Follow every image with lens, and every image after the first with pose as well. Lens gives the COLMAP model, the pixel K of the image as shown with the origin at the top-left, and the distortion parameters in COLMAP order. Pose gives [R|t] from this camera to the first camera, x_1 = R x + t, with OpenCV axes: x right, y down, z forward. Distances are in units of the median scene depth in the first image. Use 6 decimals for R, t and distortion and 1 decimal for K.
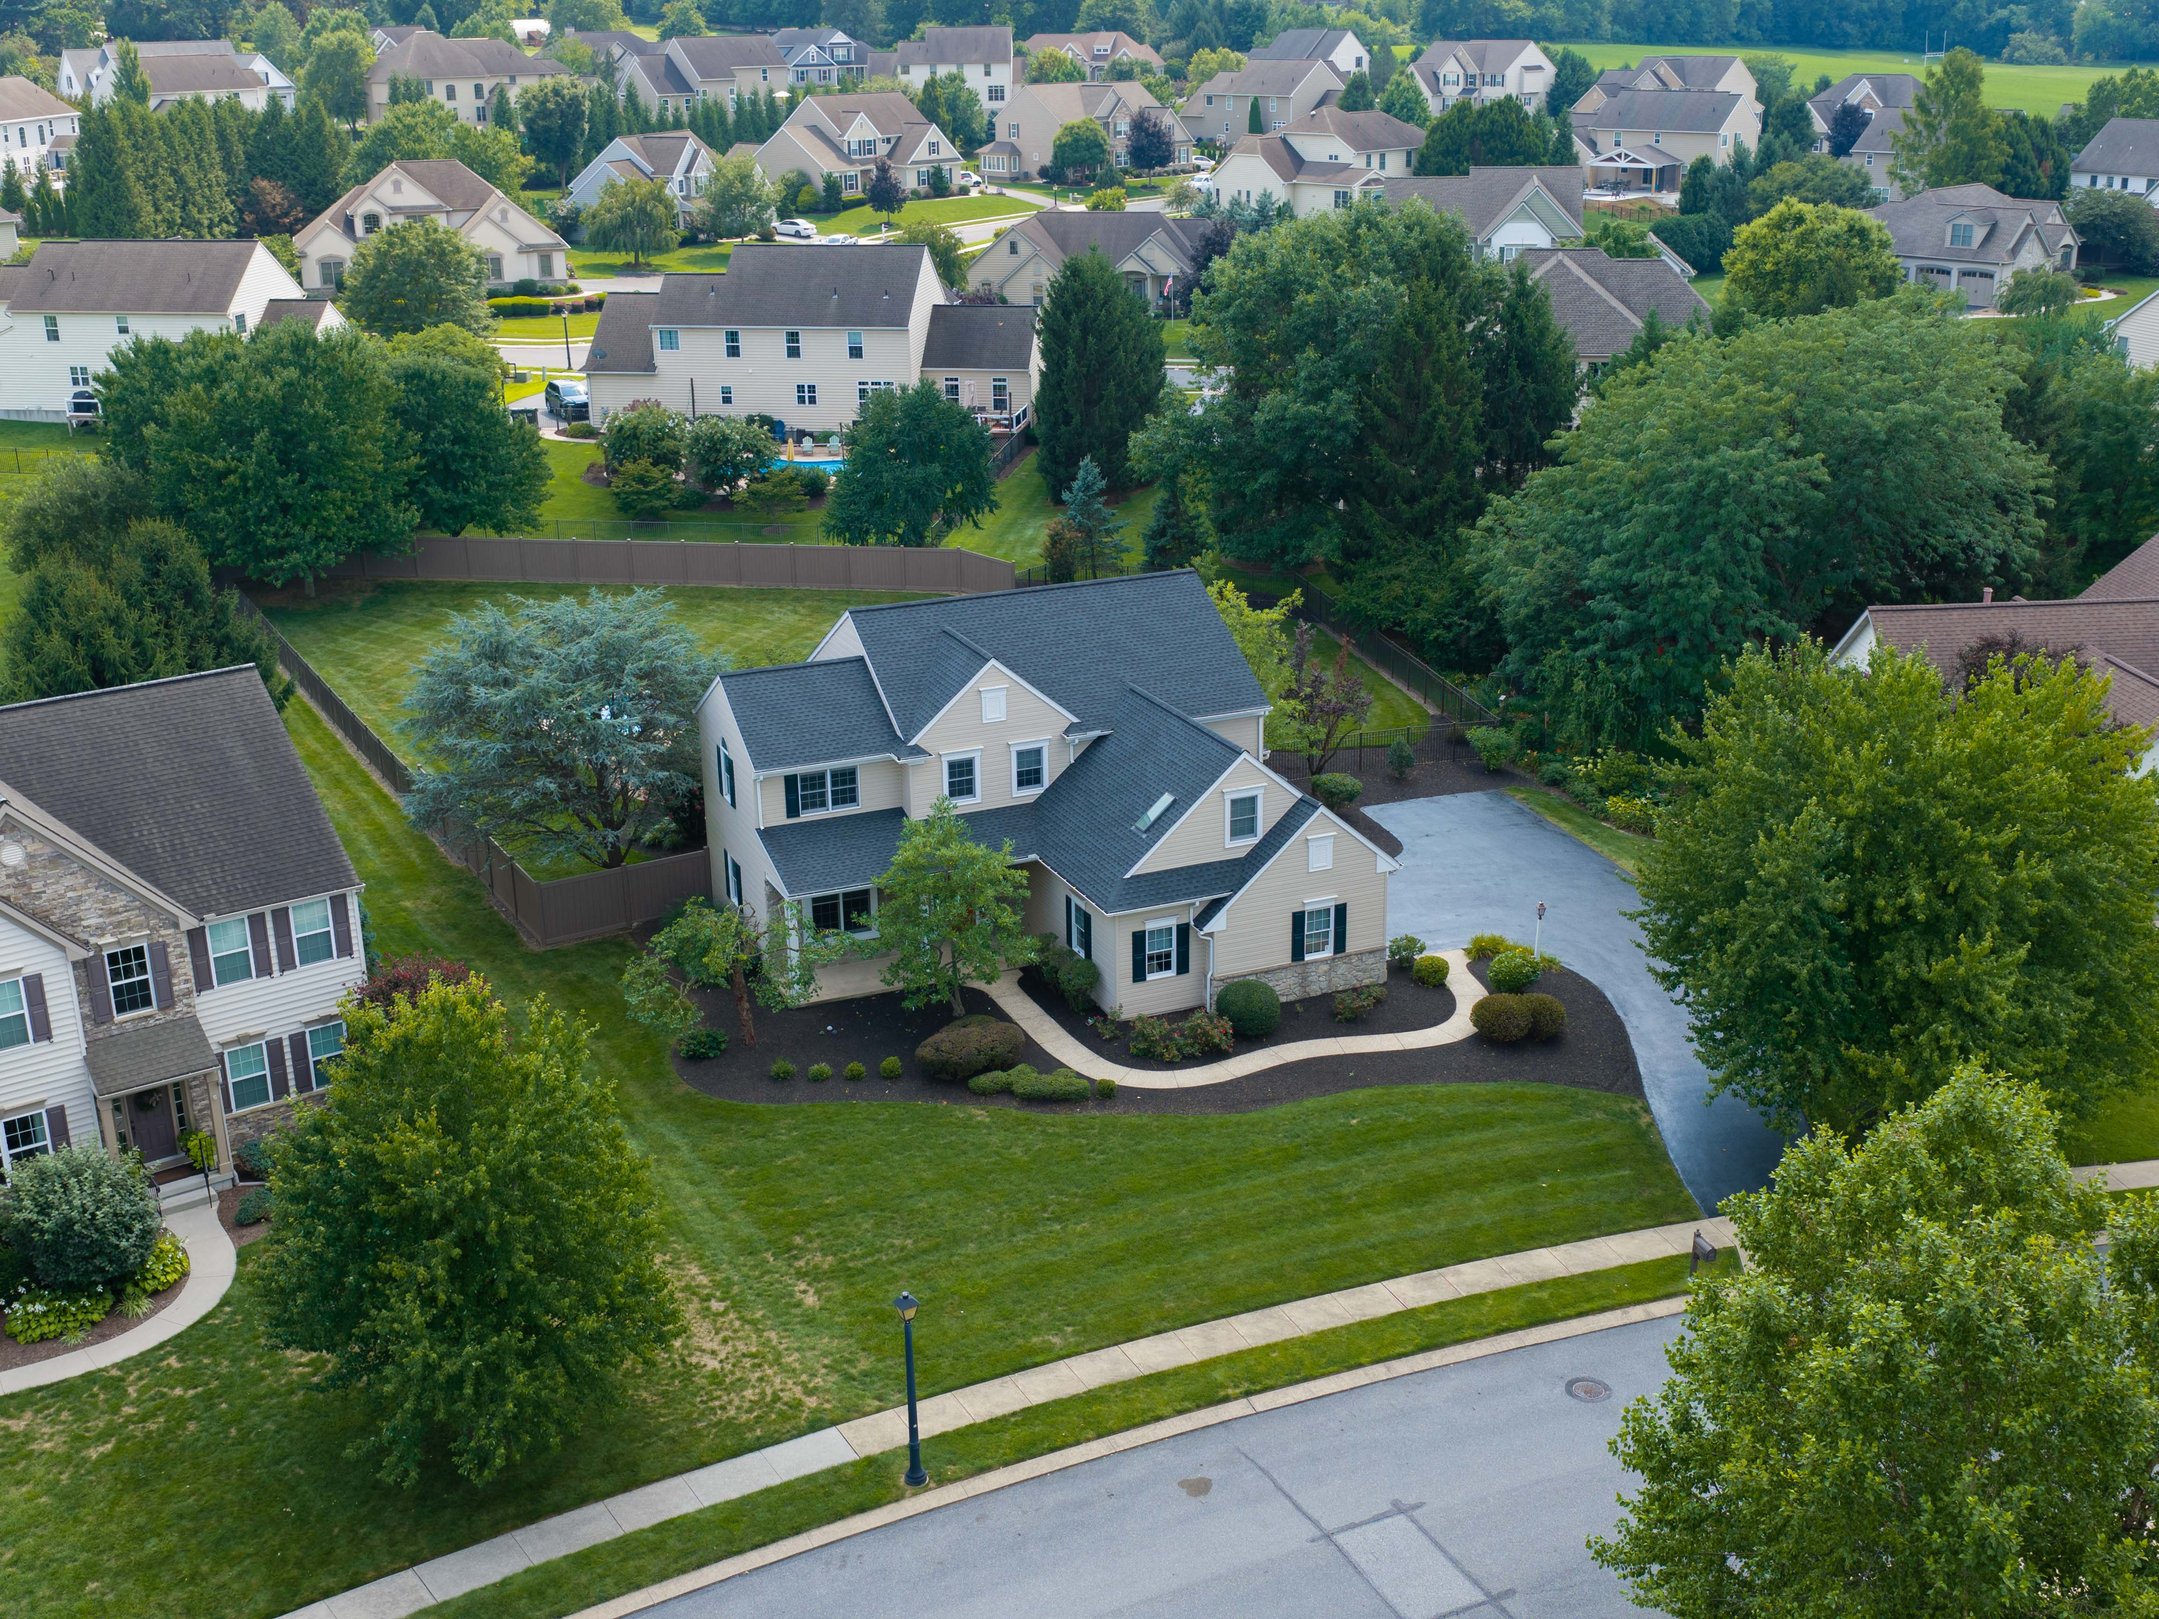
lens RADIAL K [[2379.1, 0, 1083.7], [0, 2379.1, 833.8], [0, 0, 1]] dist [0.041916, -0.118643]
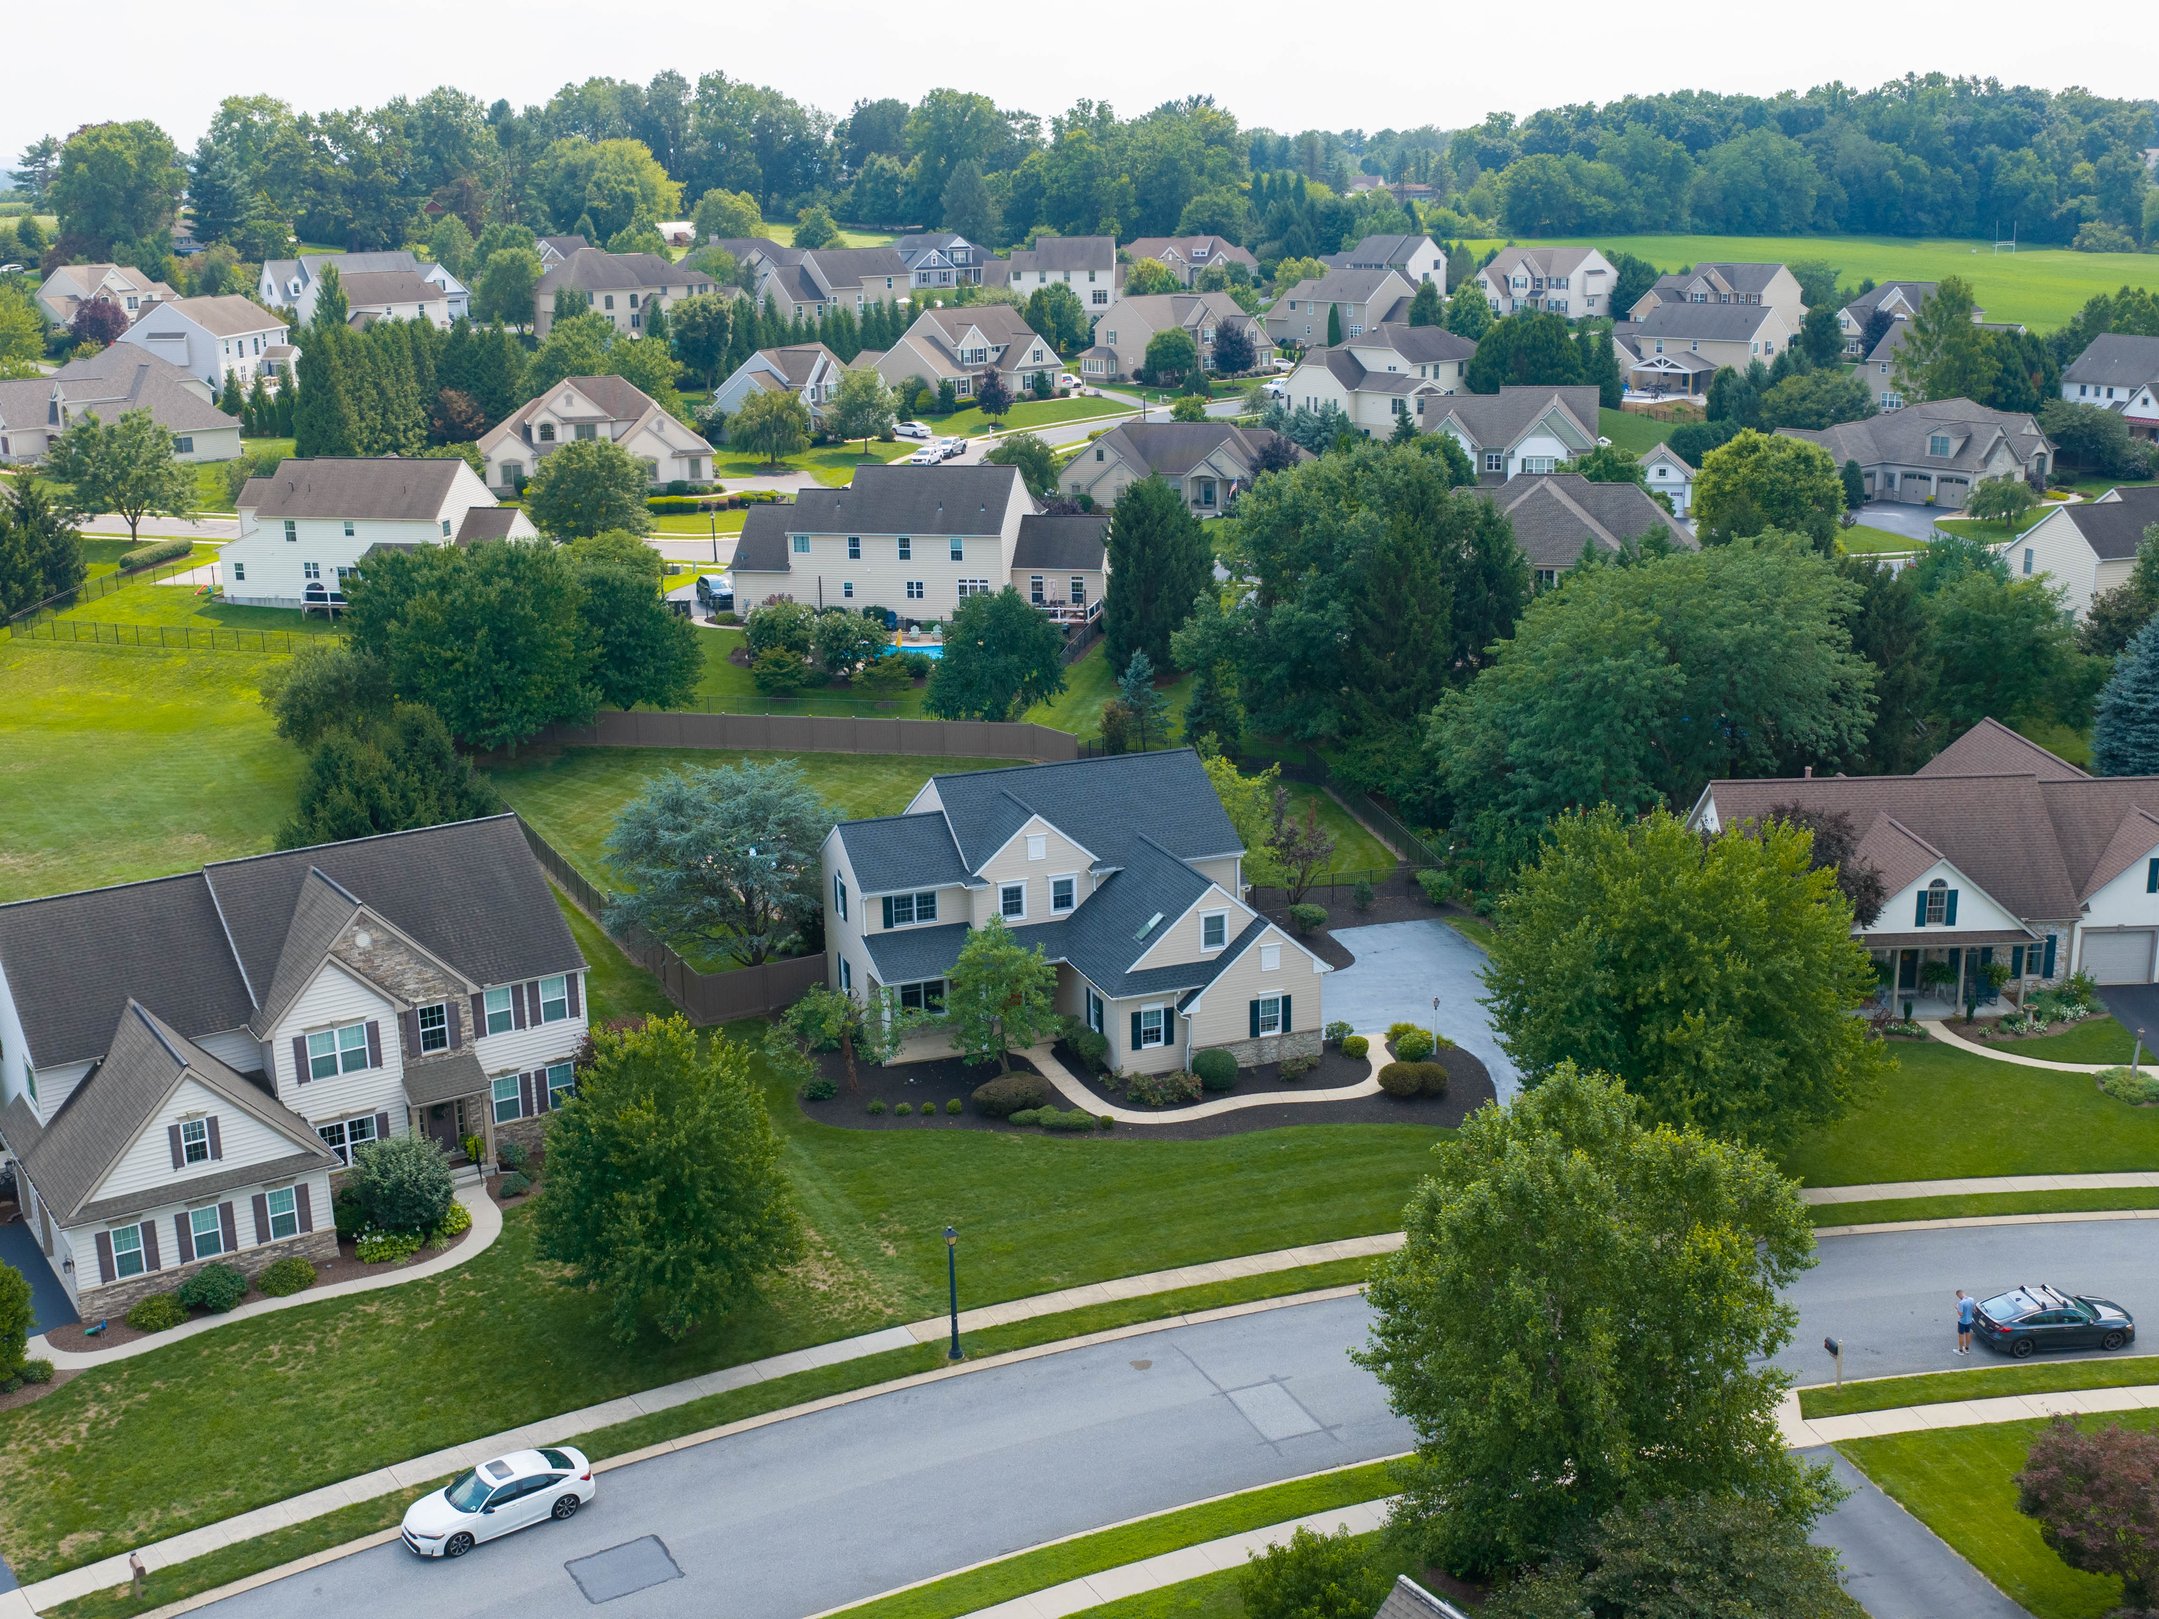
lens RADIAL K [[2379.1, 0, 1083.7], [0, 2379.1, 833.8], [0, 0, 1]] dist [0.041916, -0.118643]
pose [[0.998774, 0.009727, -0.048542, 0.052188], [-0.012808, 0.997895, -0.063568, 0.022958], [0.047822, 0.064112, 0.996796, -0.338297]]
